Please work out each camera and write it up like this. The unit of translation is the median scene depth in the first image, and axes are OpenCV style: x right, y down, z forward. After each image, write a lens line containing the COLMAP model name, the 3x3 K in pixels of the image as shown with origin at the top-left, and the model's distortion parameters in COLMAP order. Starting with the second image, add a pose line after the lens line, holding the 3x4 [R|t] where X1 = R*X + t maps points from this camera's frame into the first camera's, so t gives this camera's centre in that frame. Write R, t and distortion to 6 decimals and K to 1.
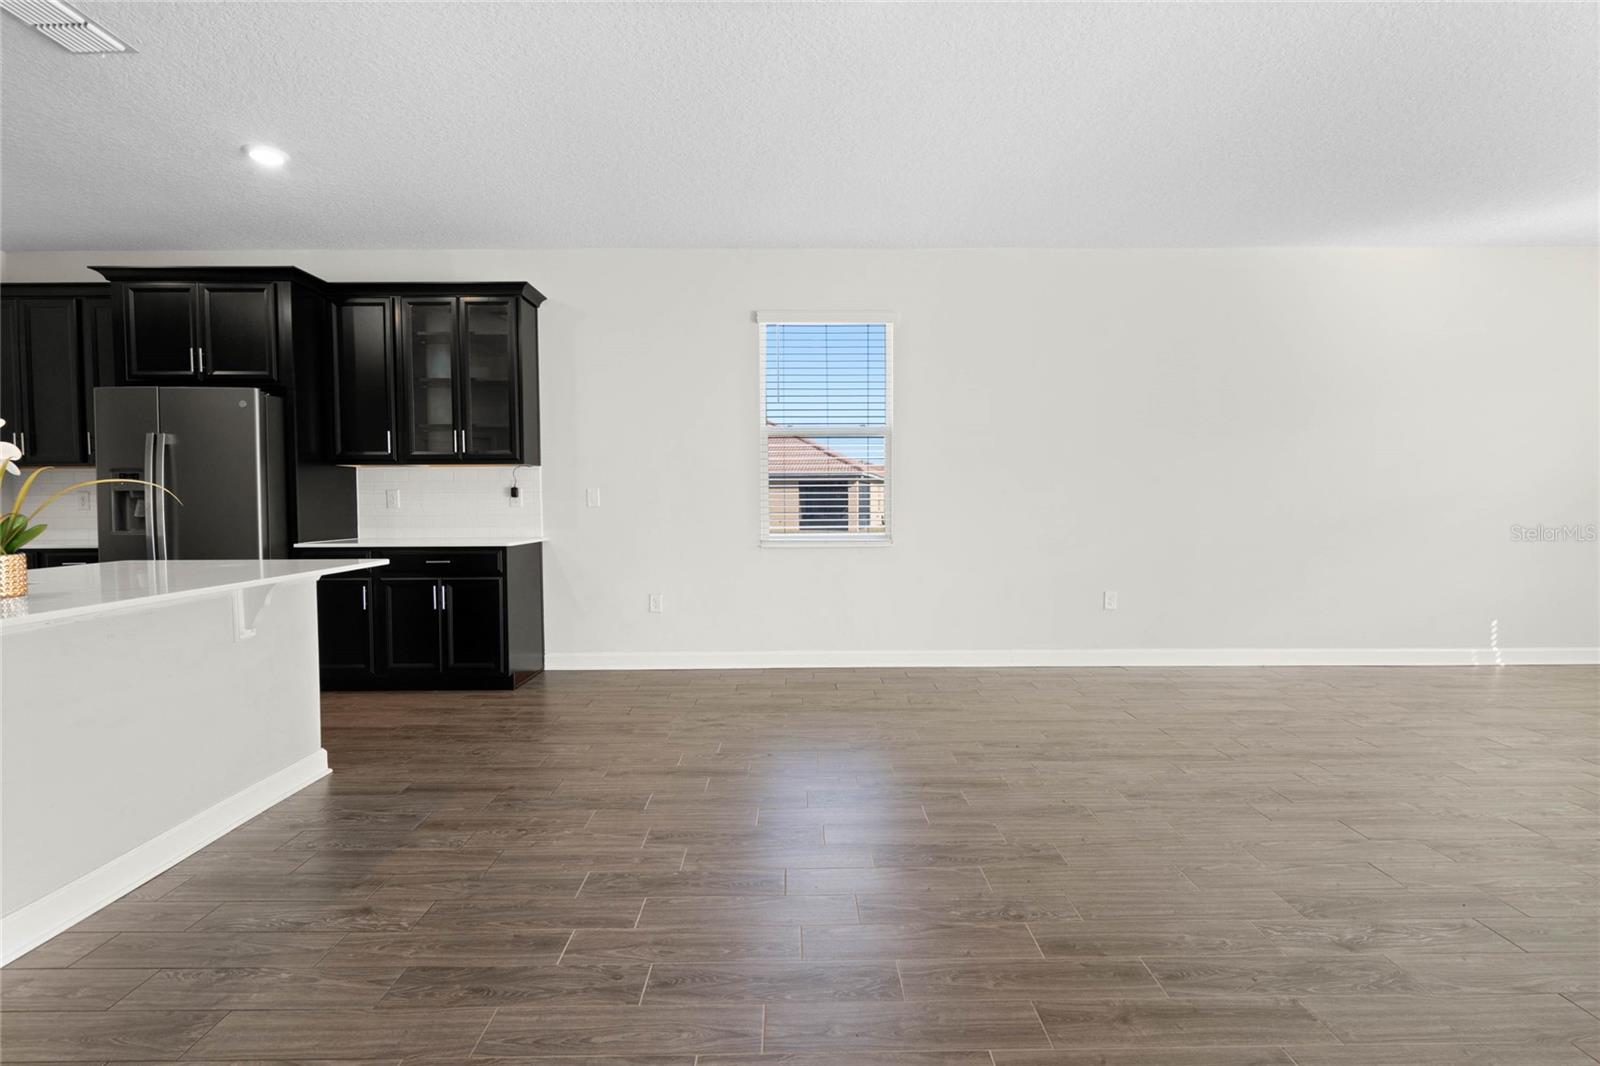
lens RADIAL K [[727.1, 0, 803.4], [0, 727.1, 533.1], [0, 0, 1]] dist [-0.004690, 0.001077]
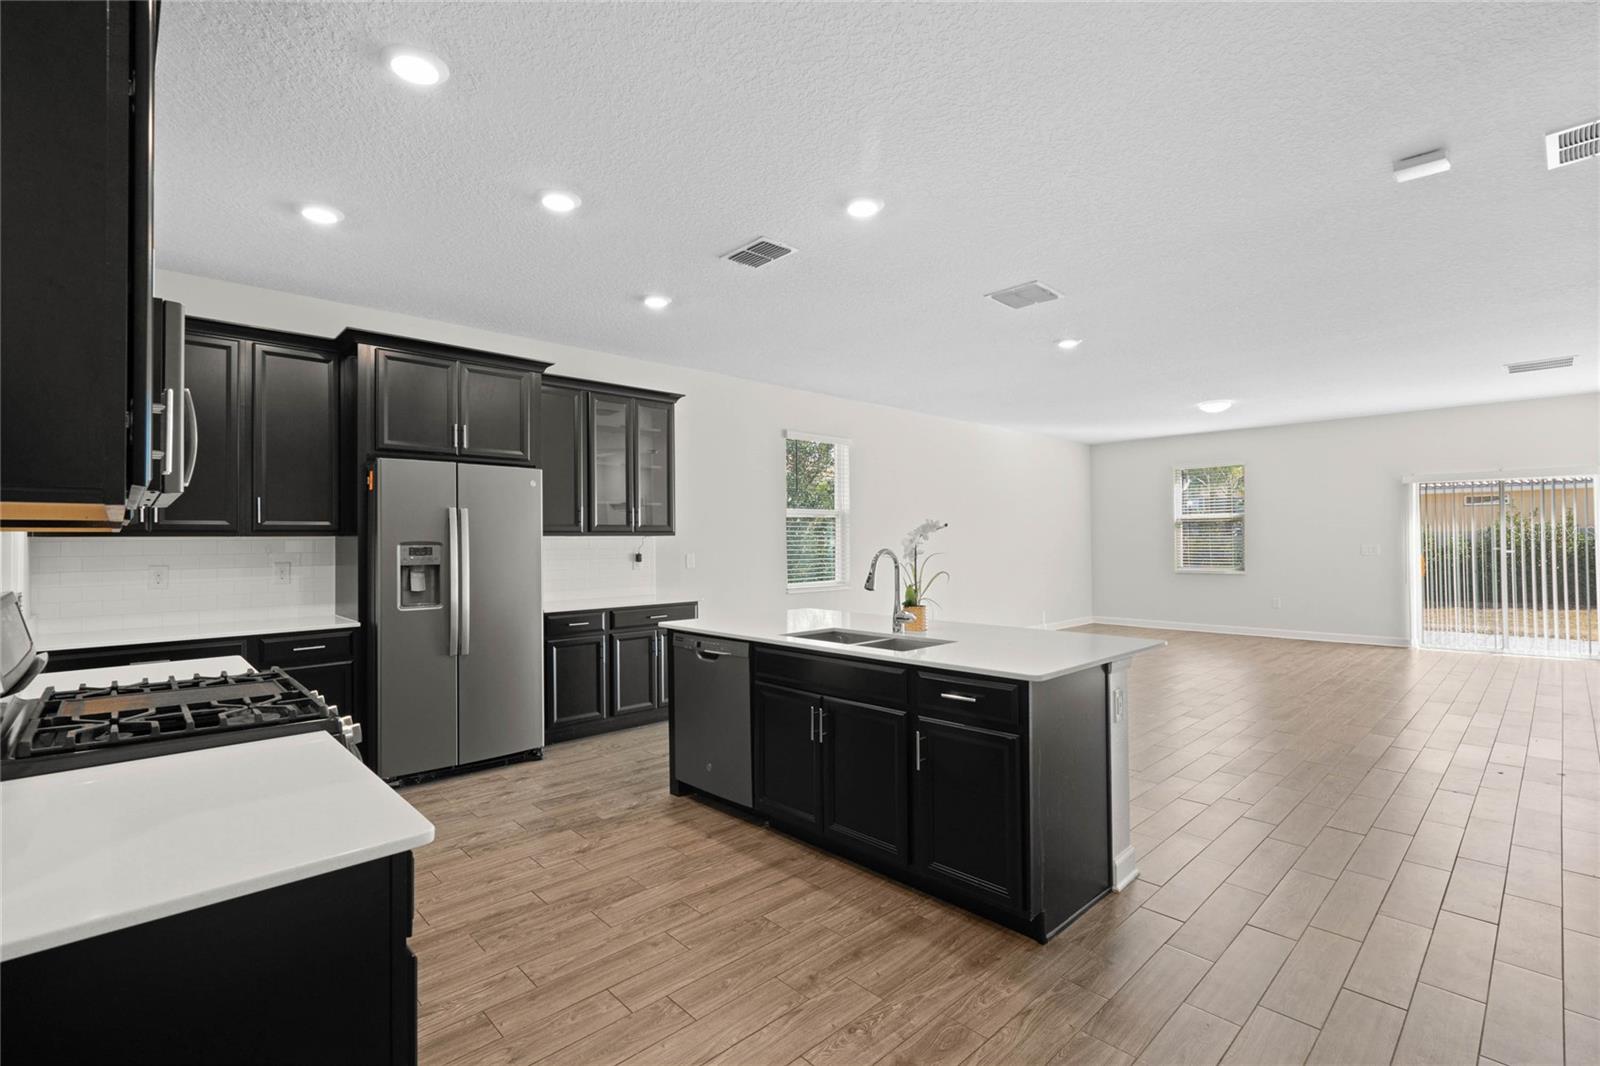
lens RADIAL K [[727.1, 0, 793.0], [0, 727.1, 539.8], [0, 0, 1]] dist [-0.004690, 0.001077]
pose [[0.733444, -0.001804, 0.679748, -1.586942], [0.037744, 0.998562, -0.038075, -0.047198], [-0.678701, 0.053582, 0.732457, -0.084355]]
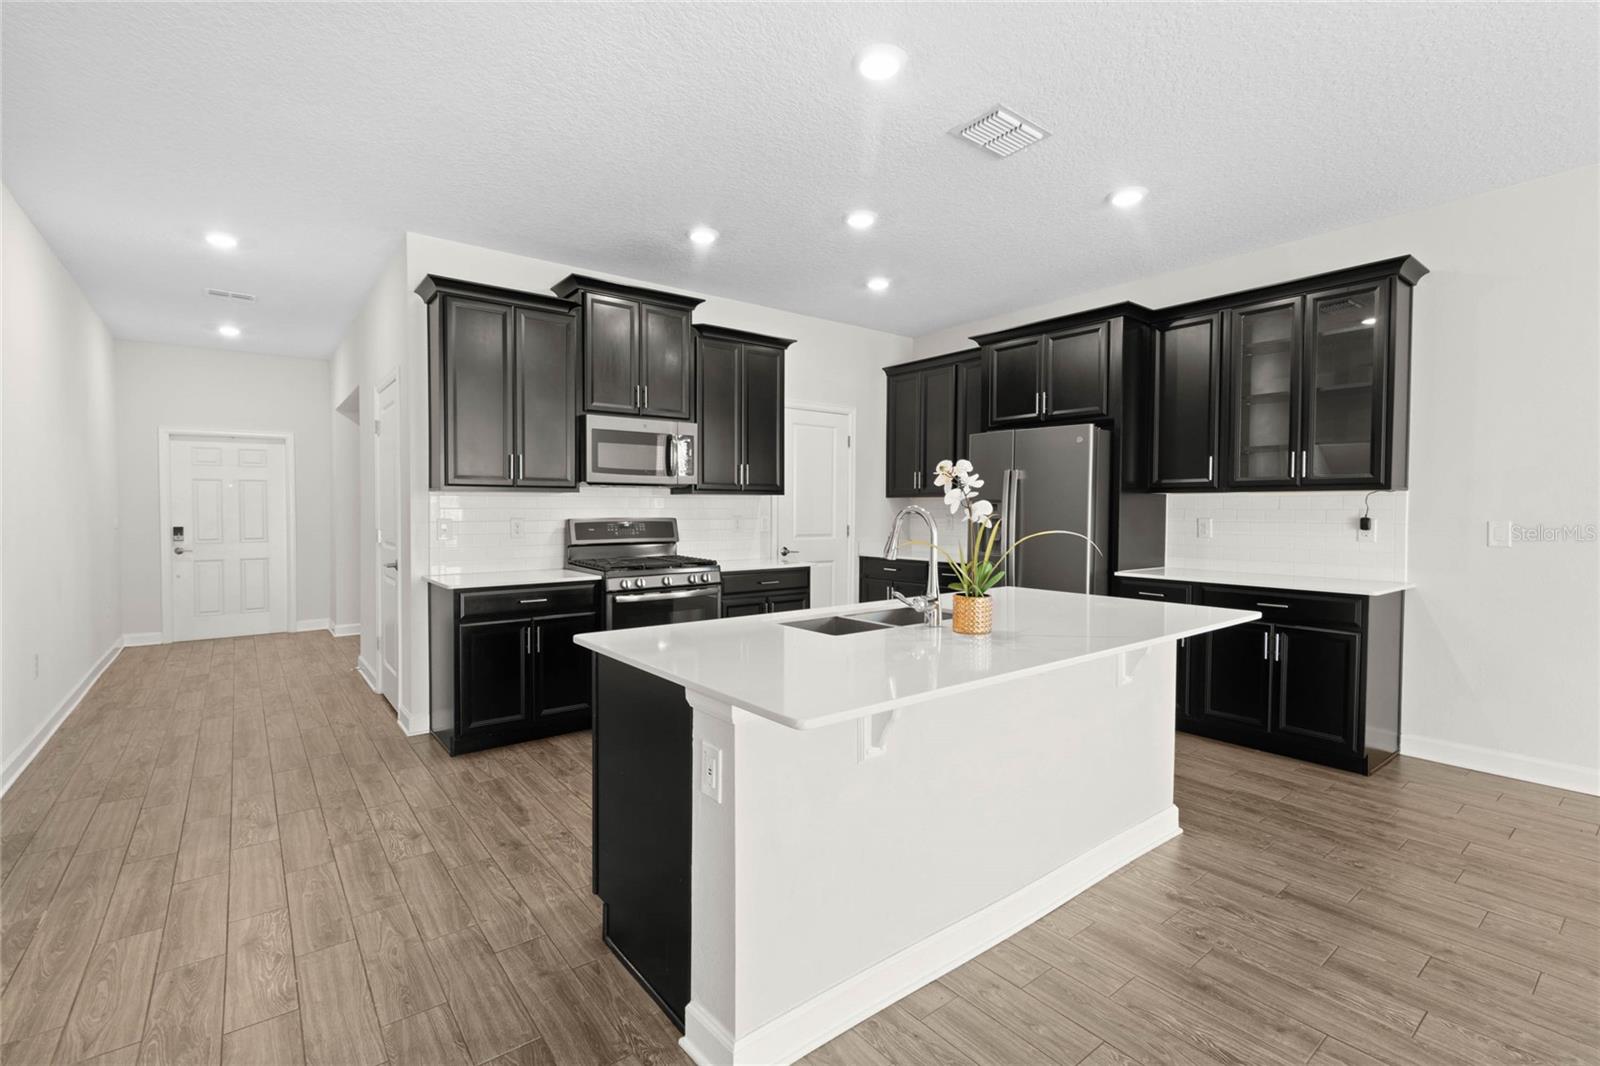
lens RADIAL K [[727.1, 0, 805.8], [0, 727.1, 530.1], [0, 0, 1]] dist [-0.004690, 0.001077]
pose [[0.610219, 0.028173, -0.791732, -0.215105], [-0.039535, 0.999205, 0.005085, -0.044040], [0.791246, 0.028198, 0.610847, 0.036463]]
